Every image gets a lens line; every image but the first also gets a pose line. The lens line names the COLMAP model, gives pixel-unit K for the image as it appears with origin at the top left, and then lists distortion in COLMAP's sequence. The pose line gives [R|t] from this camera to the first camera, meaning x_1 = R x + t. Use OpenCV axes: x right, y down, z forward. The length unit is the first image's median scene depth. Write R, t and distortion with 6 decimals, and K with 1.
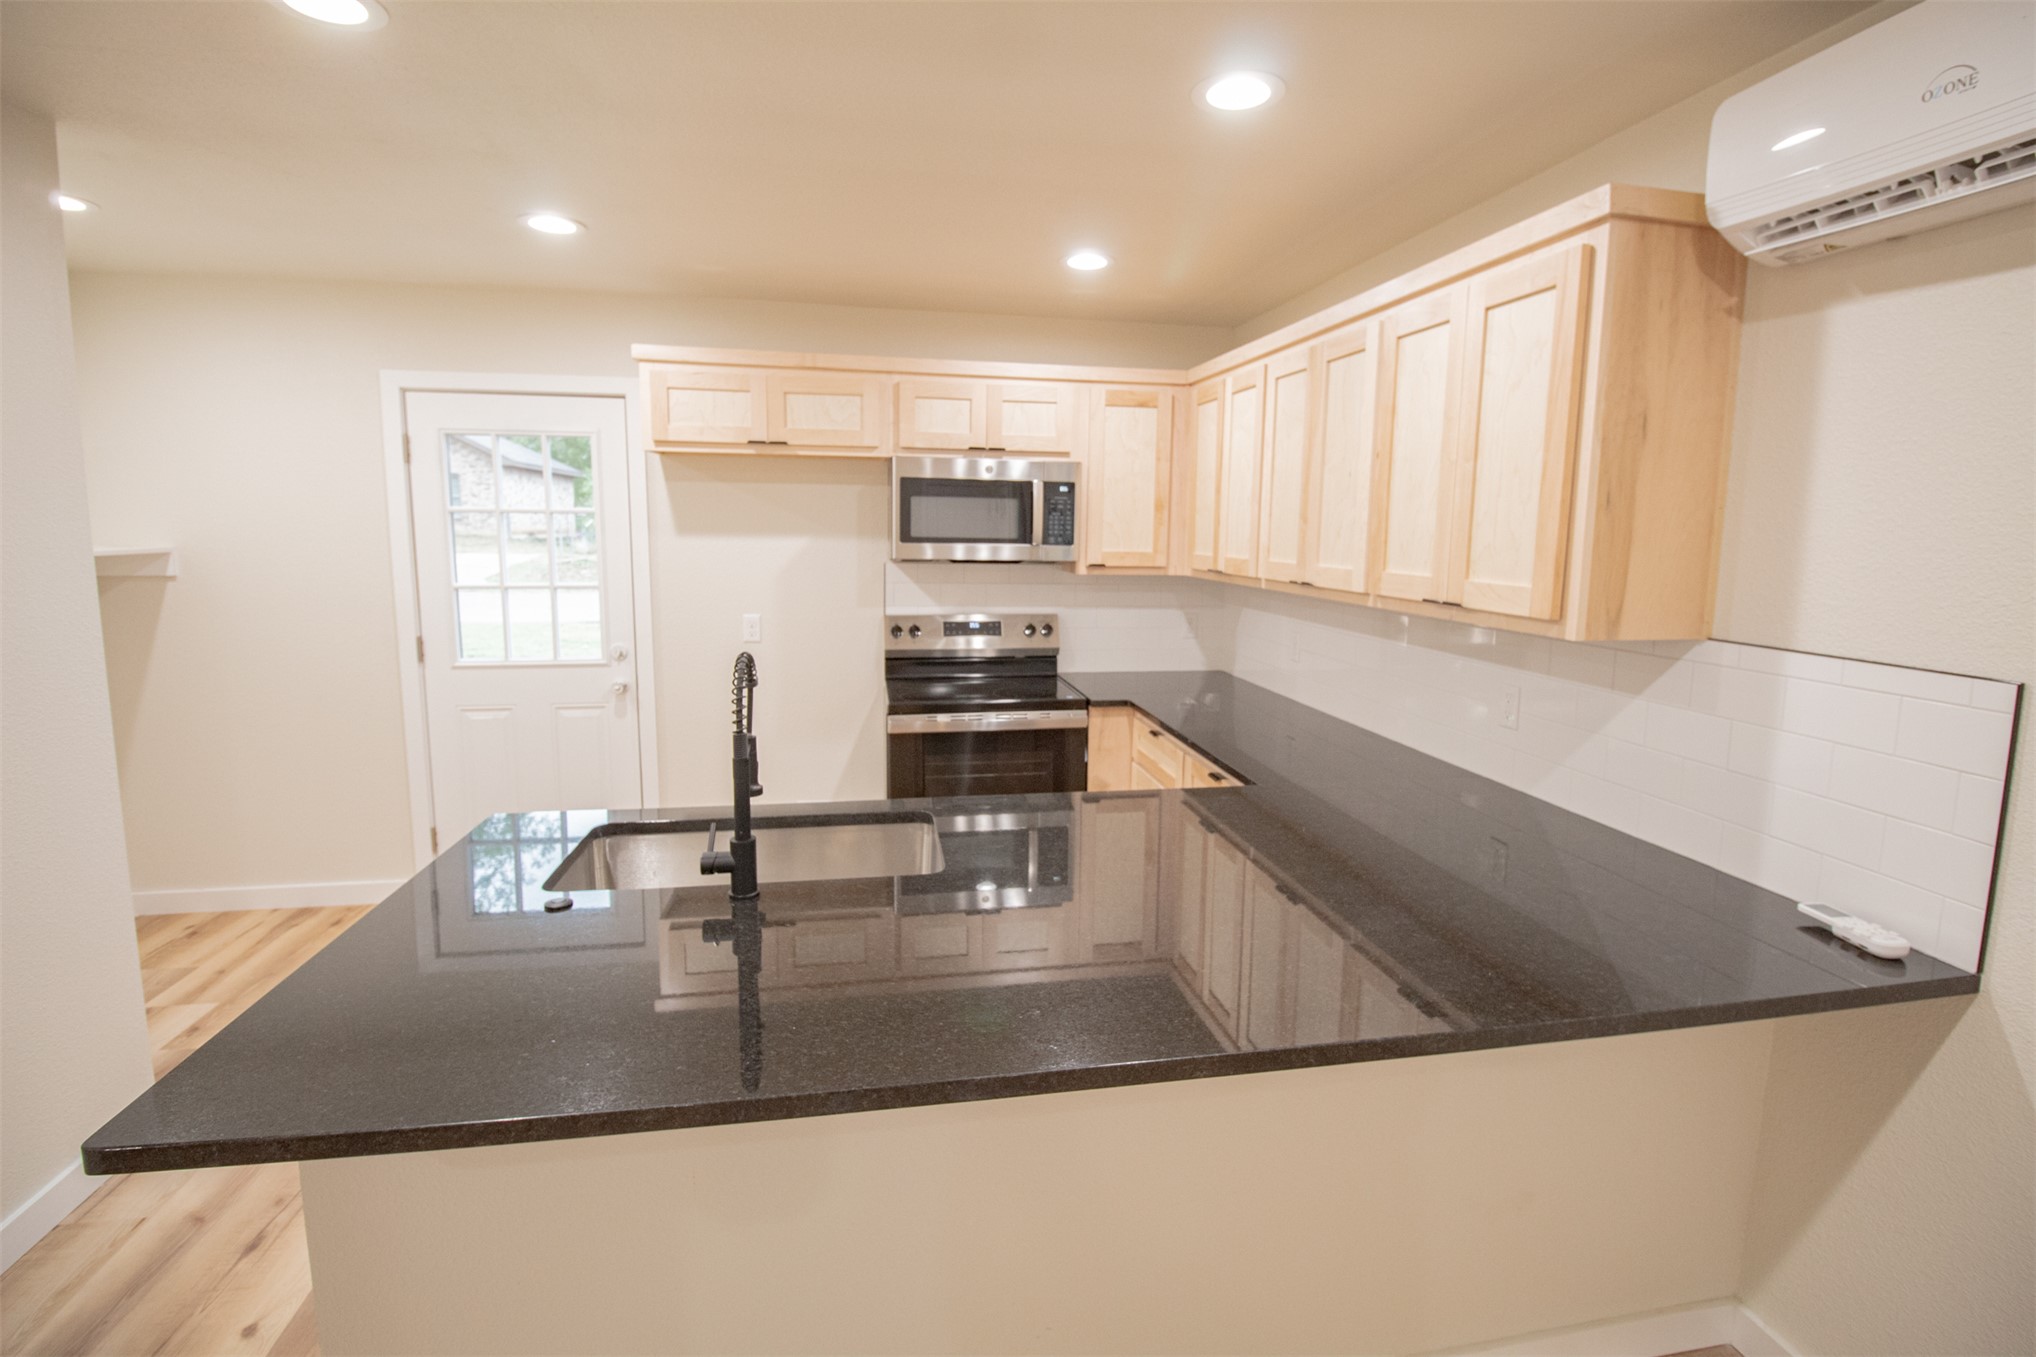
lens RADIAL K [[941.5, 0, 1032.0], [0, 941.5, 649.2], [0, 0, 1]] dist [-0.002811, -0.011326]
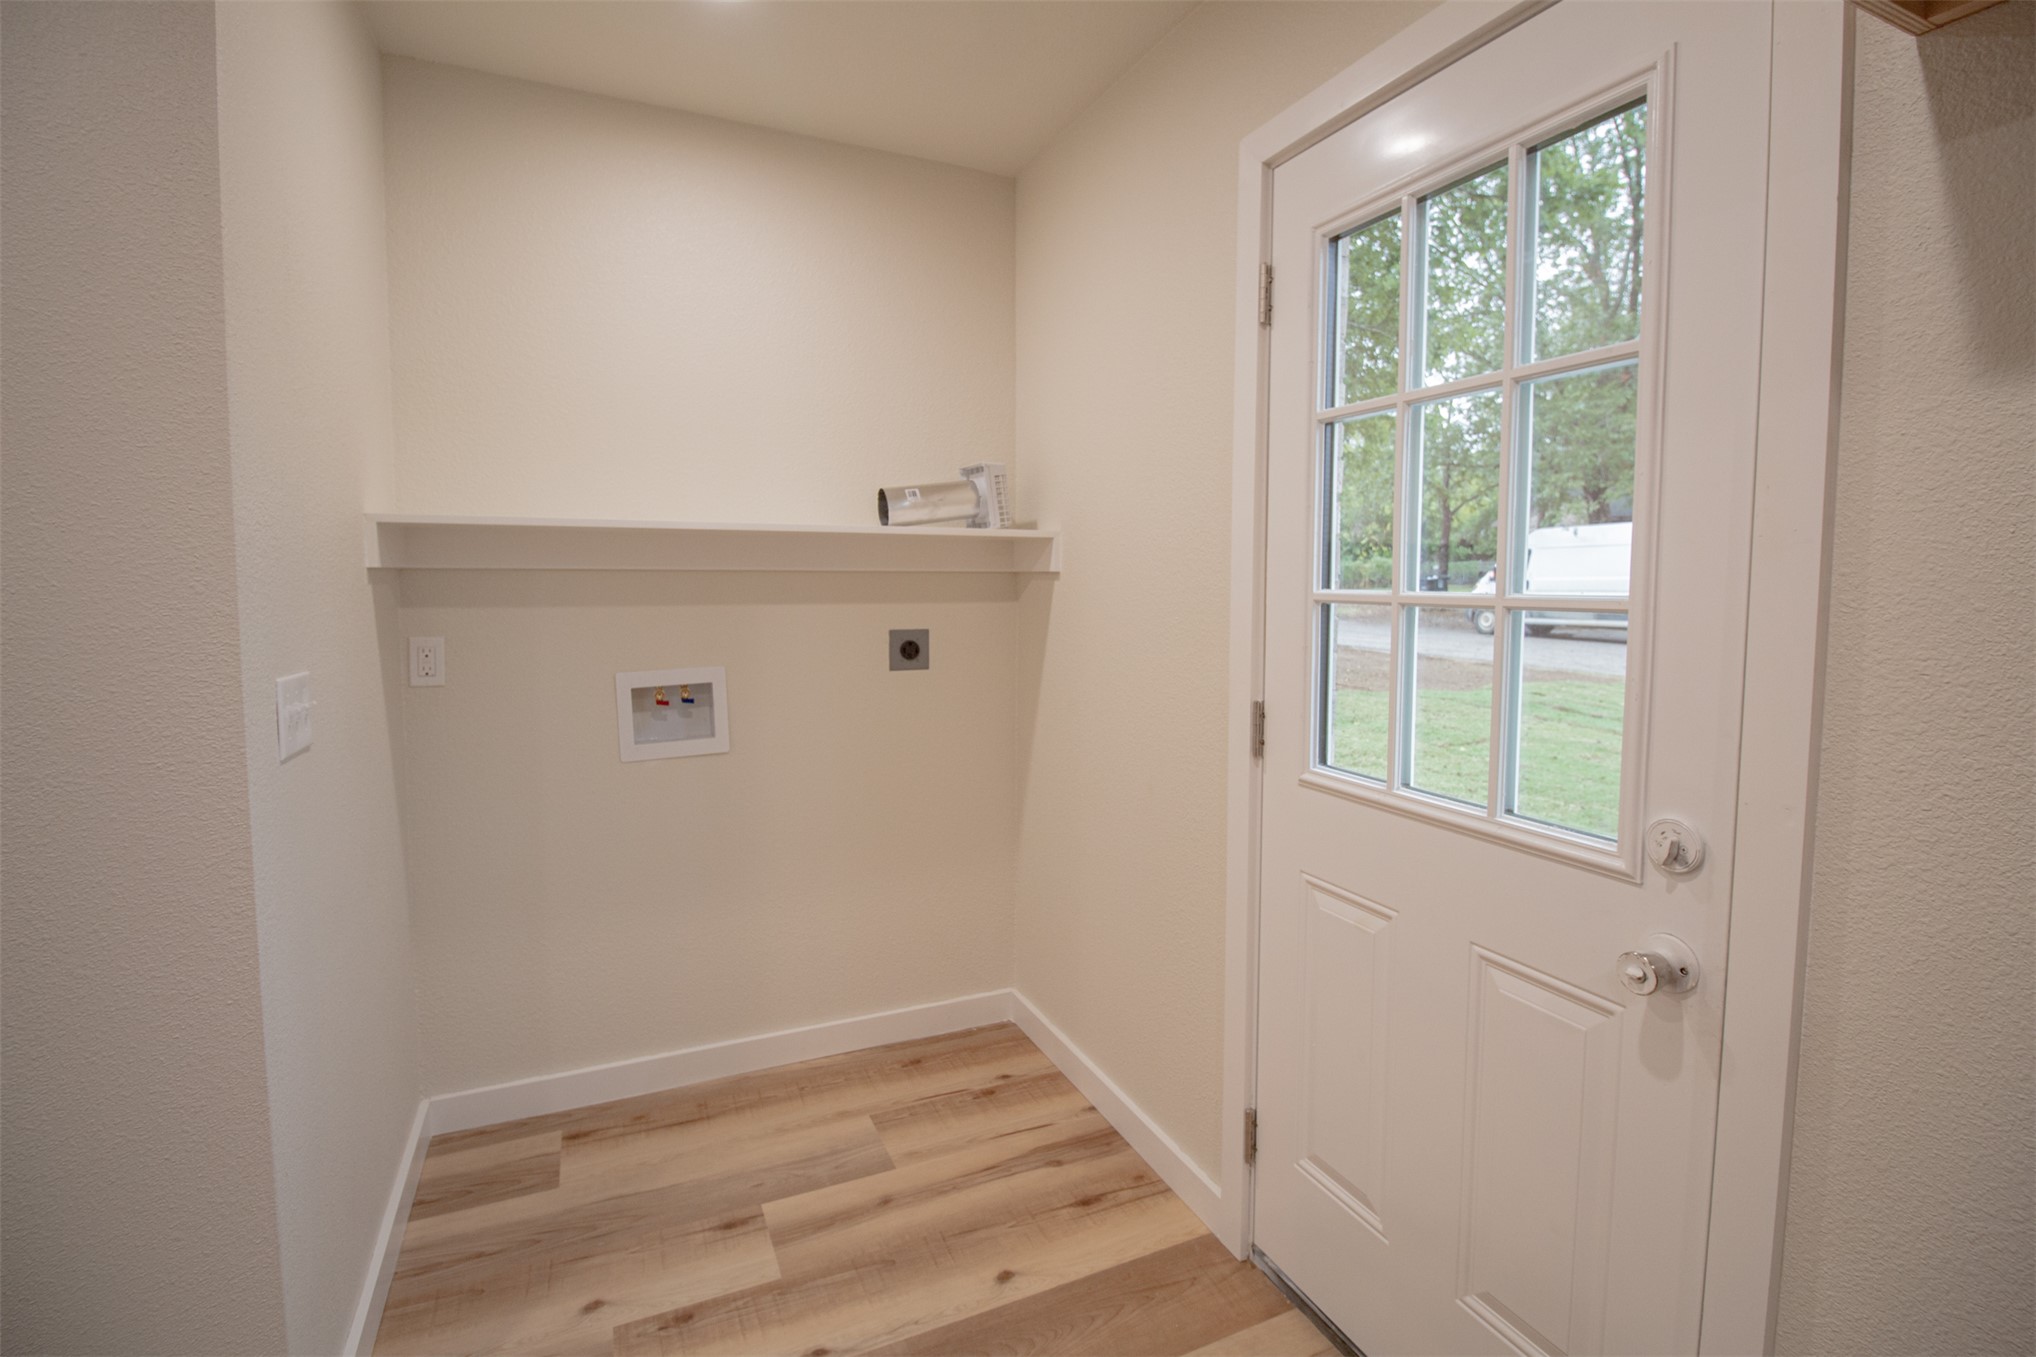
lens RADIAL K [[941.5, 0, 1032.6], [0, 941.5, 642.5], [0, 0, 1]] dist [-0.002811, -0.011326]
pose [[0.242825, 0.055911, -0.968457, -0.246433], [-0.124618, 0.991864, 0.026016, -0.042878], [0.962032, 0.114370, 0.247817, 0.823436]]
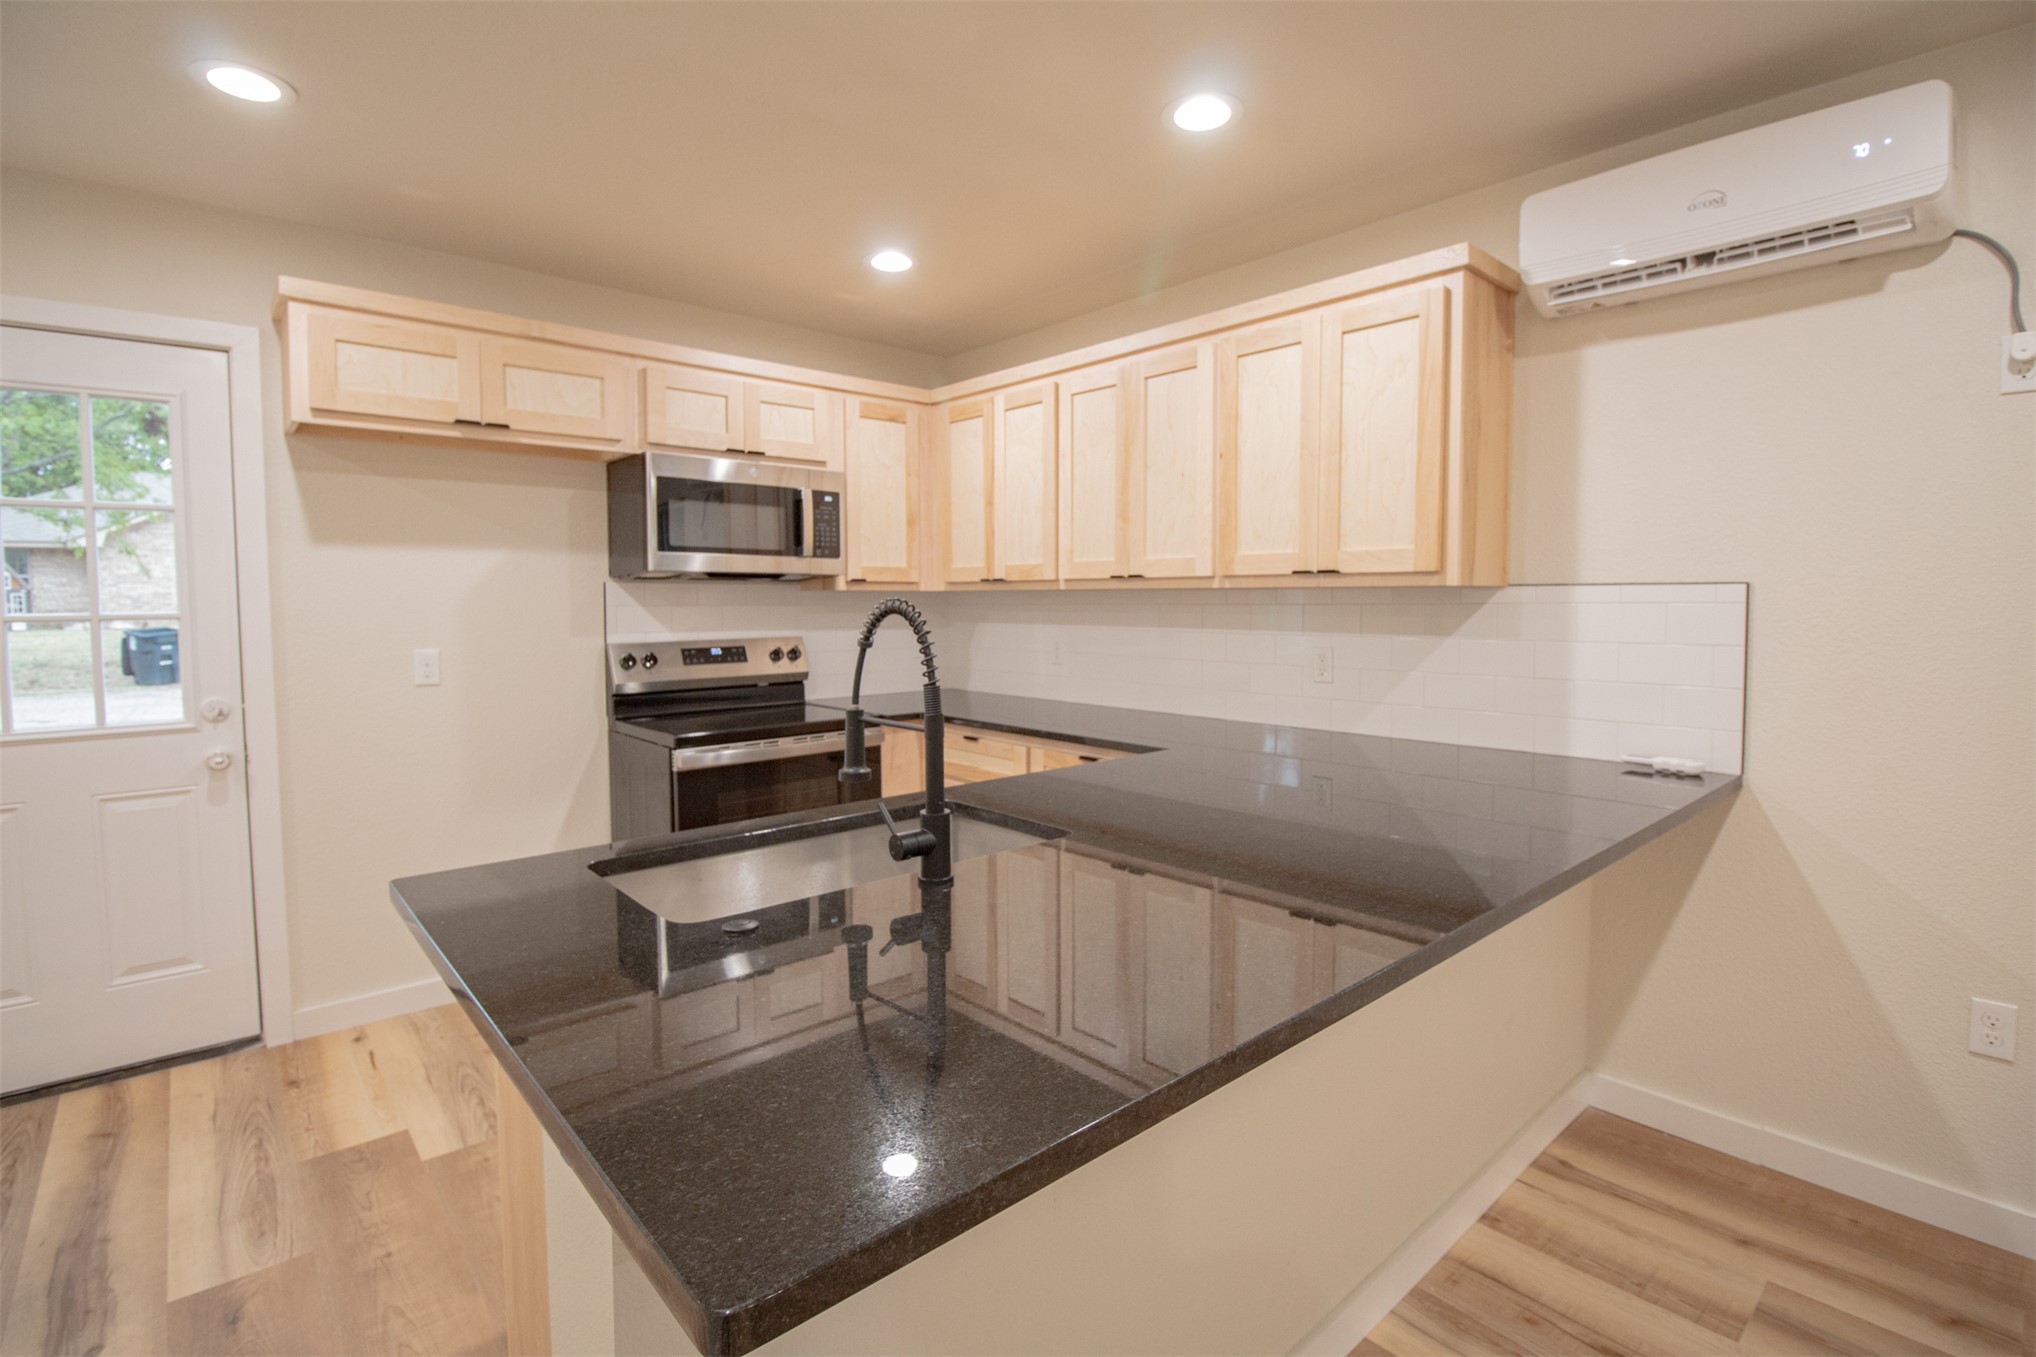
lens RADIAL K [[941.5, 0, 1032.0], [0, 941.5, 645.4], [0, 0, 1]] dist [-0.002811, -0.011326]
pose [[0.851882, -0.043624, 0.521913, -0.312493], [0.084831, 0.994859, -0.055307, 0.049753], [-0.516817, 0.091389, 0.851204, 0.106567]]
